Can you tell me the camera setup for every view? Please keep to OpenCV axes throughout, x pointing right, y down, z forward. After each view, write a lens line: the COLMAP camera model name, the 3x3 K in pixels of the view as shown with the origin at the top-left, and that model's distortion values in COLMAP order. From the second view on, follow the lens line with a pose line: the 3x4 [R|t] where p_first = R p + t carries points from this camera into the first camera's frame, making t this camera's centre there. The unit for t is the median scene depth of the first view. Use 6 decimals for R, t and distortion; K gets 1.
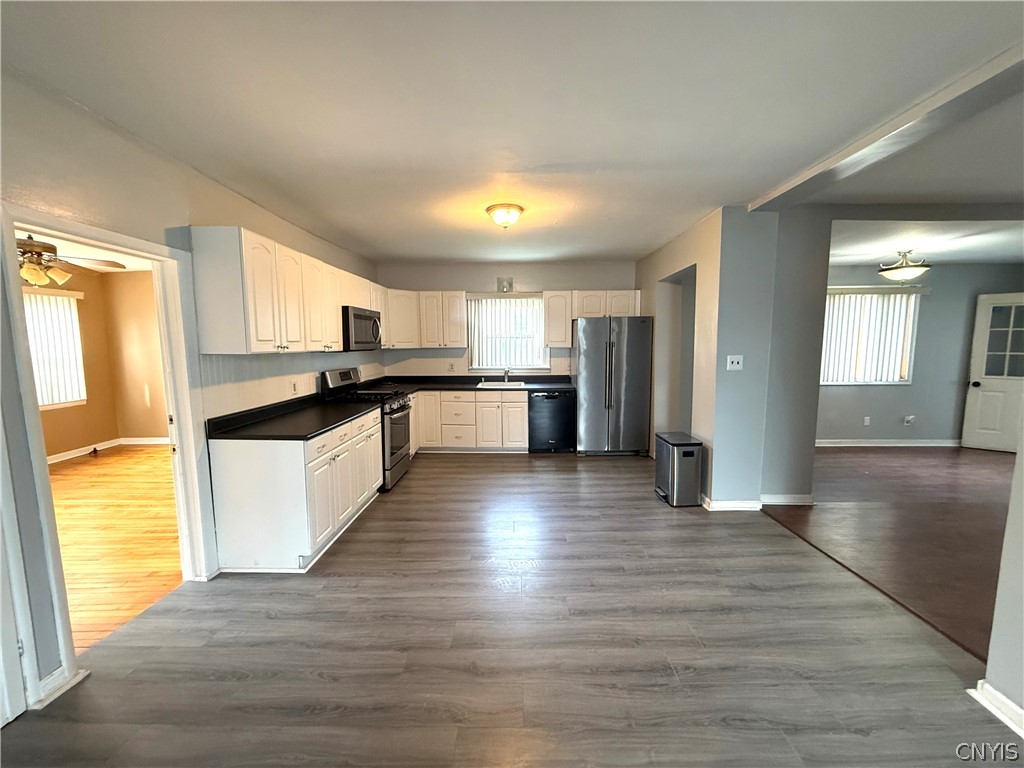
lens RADIAL K [[407.5, 0, 511.1], [0, 407.5, 385.6], [0, 0, 1]] dist [-0.000833, 0.000028]
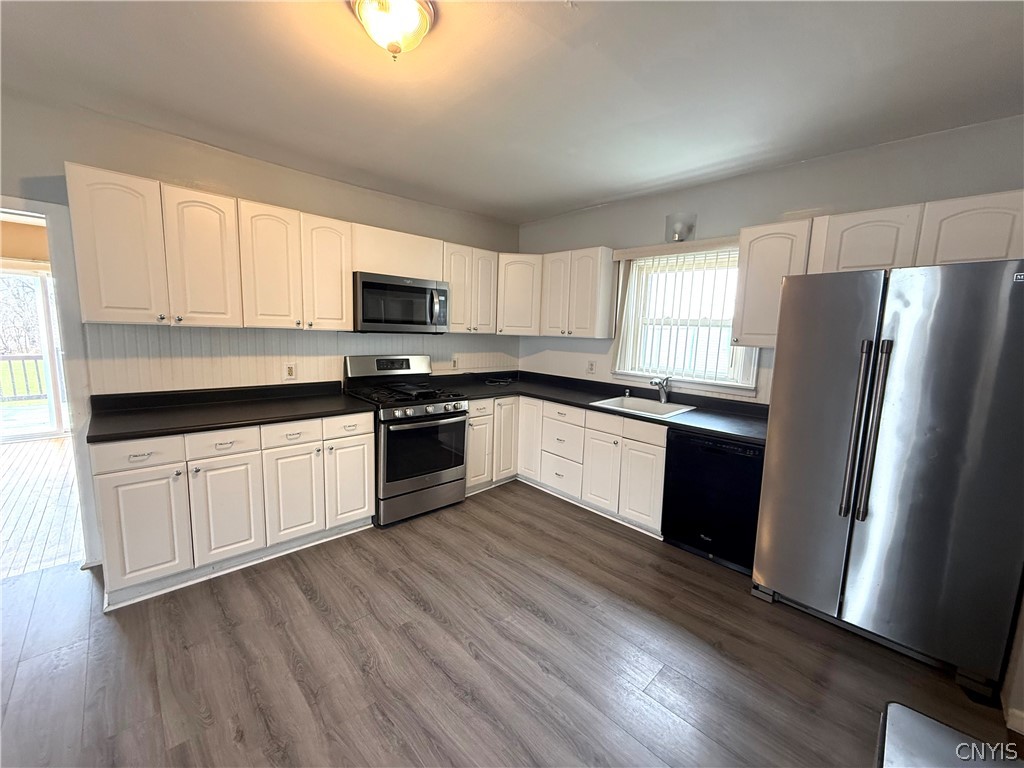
lens RADIAL K [[407.5, 0, 511.8], [0, 407.5, 384.9], [0, 0, 1]] dist [-0.000833, 0.000028]
pose [[0.705239, 0.127116, -0.697481, 0.351684], [-0.114670, 0.991293, 0.064719, -0.069214], [0.699635, 0.034338, 0.713675, 0.669327]]
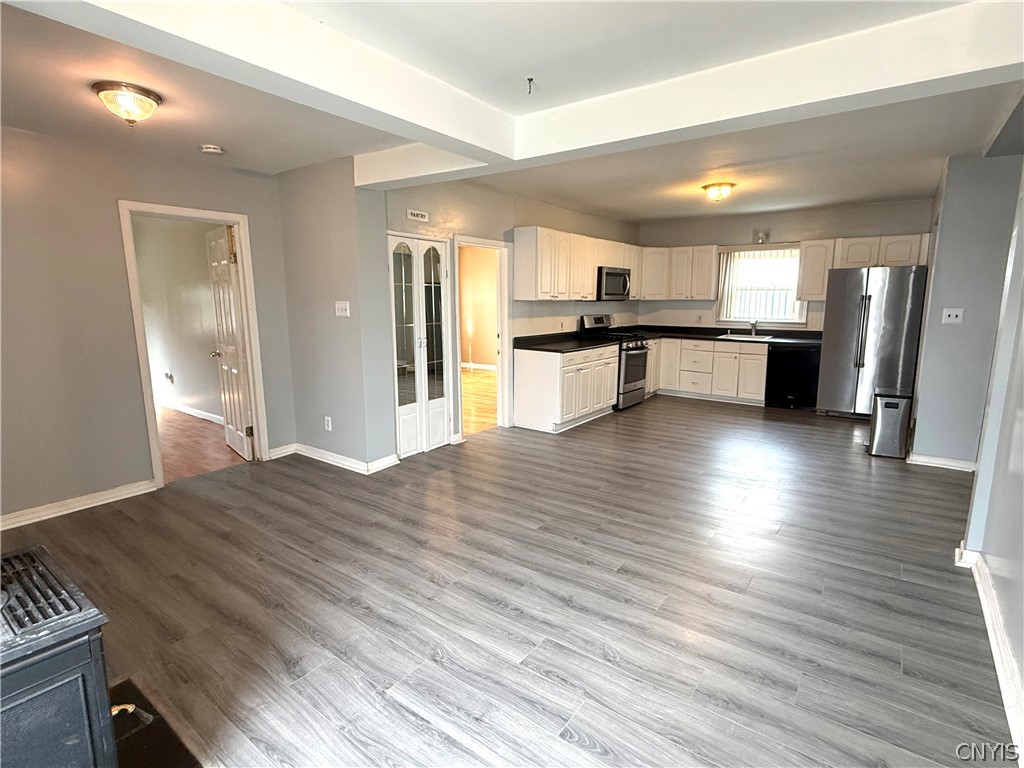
lens RADIAL K [[515.2, 0, 511.3], [0, 515.2, 386.1], [0, 0, 1]] dist [0.000270, -0.000326]
pose [[0.812897, 0.105414, -0.572788, 0.363305], [-0.066441, 0.993848, 0.088613, 0.063299], [0.578605, -0.033977, 0.814900, -0.556457]]
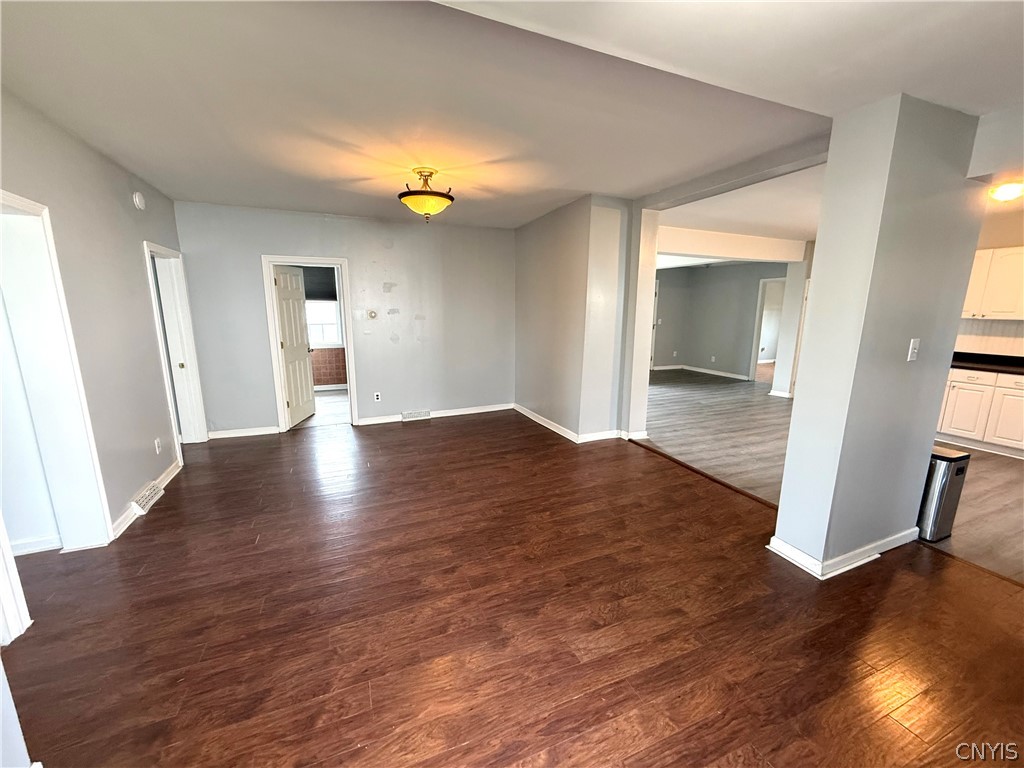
lens RADIAL K [[407.5, 0, 512.5], [0, 407.5, 385.5], [0, 0, 1]] dist [-0.000833, 0.000028]
pose [[-0.912251, 0.075320, -0.402647, 1.334498], [-0.045803, 0.958031, 0.282983, -0.148163], [0.407062, 0.276594, -0.870515, 1.282044]]
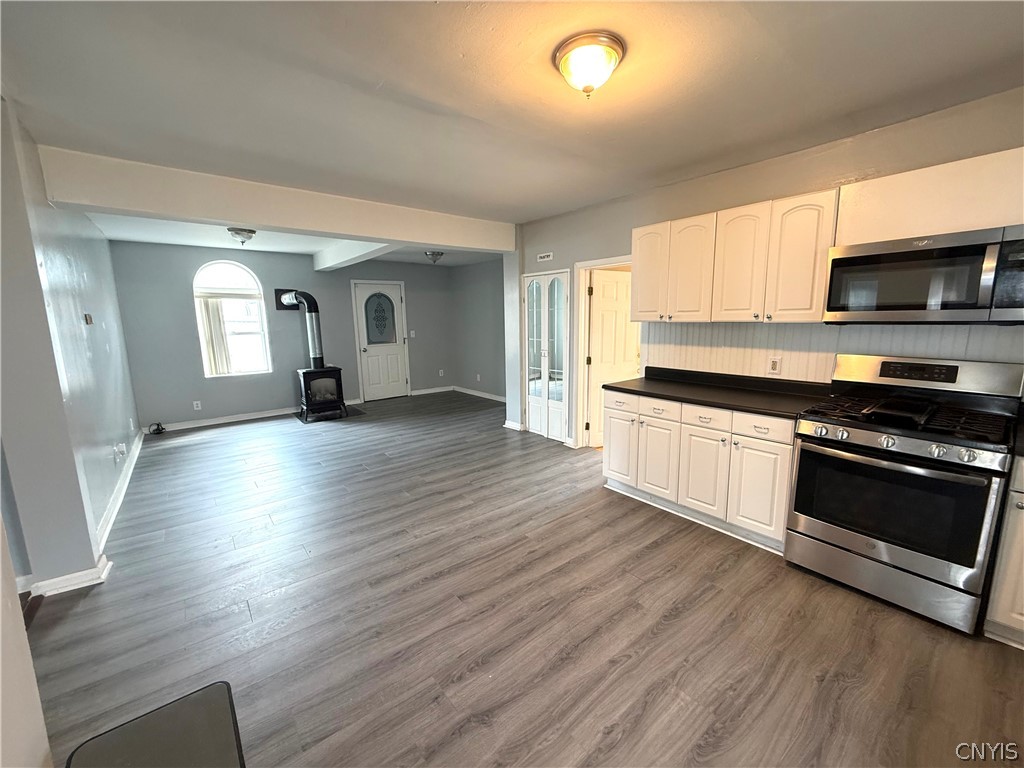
lens RADIAL K [[407.5, 0, 511.9], [0, 407.5, 385.5], [0, 0, 1]] dist [-0.000833, 0.000028]
pose [[-0.770587, 0.120632, -0.625815, 0.365397], [-0.047594, 0.968290, 0.245252, -0.123259], [0.635556, 0.218773, -0.740410, 1.188263]]
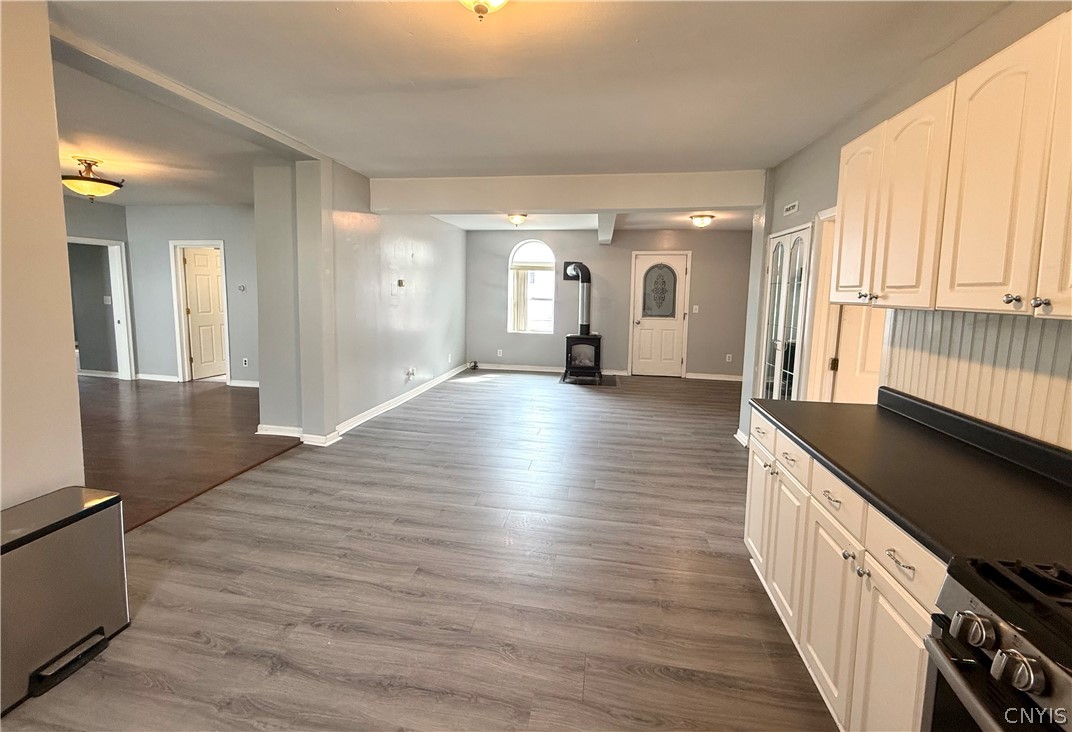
lens RADIAL K [[426.1, 0, 534.5], [0, 426.1, 331.3], [0, 0, 1]] dist [-0.000824, -0.000093]
pose [[-0.988592, -0.029611, 0.147679, -0.123220], [0.000065, 0.980400, 0.197016, -0.125004], [-0.150618, 0.194778, -0.969214, 1.257969]]
